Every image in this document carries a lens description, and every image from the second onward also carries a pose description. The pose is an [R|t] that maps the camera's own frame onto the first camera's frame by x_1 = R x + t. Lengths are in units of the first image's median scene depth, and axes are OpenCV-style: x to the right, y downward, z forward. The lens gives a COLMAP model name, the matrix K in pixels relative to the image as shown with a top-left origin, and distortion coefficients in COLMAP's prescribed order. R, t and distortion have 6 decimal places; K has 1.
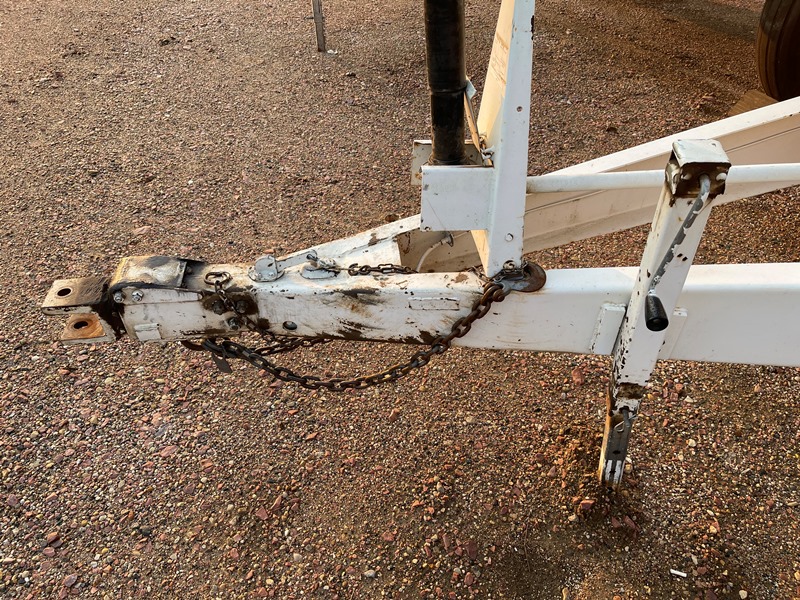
lens RADIAL K [[604.1, 0, 399.2], [0, 604.1, 298.9], [0, 0, 1]] dist [0.021151, -0.007504]
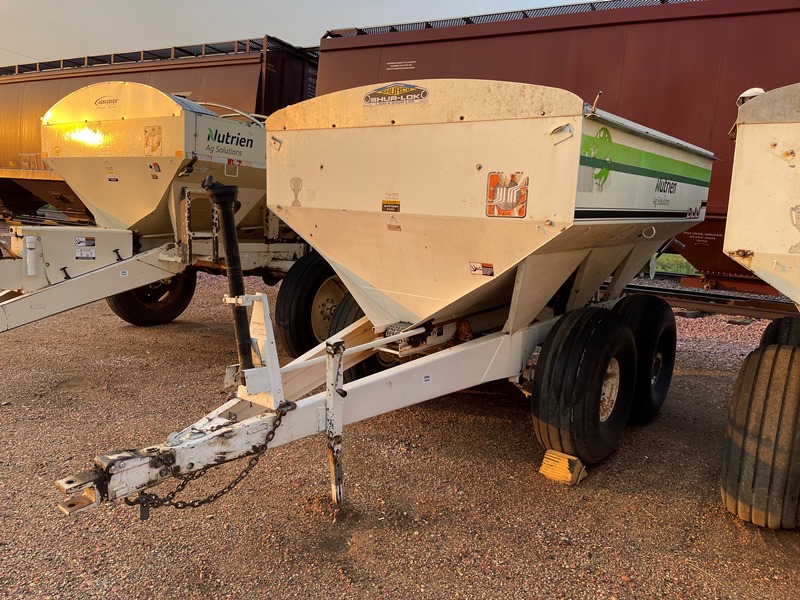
lens RADIAL K [[604.1, 0, 400.0], [0, 604.1, 299.1], [0, 0, 1]] dist [0.021151, -0.007504]
pose [[0.678742, -0.094312, 0.728295, -1.136382], [0.443913, 0.842717, -0.304581, 0.505422], [-0.585021, 0.530032, 0.613854, -0.930430]]
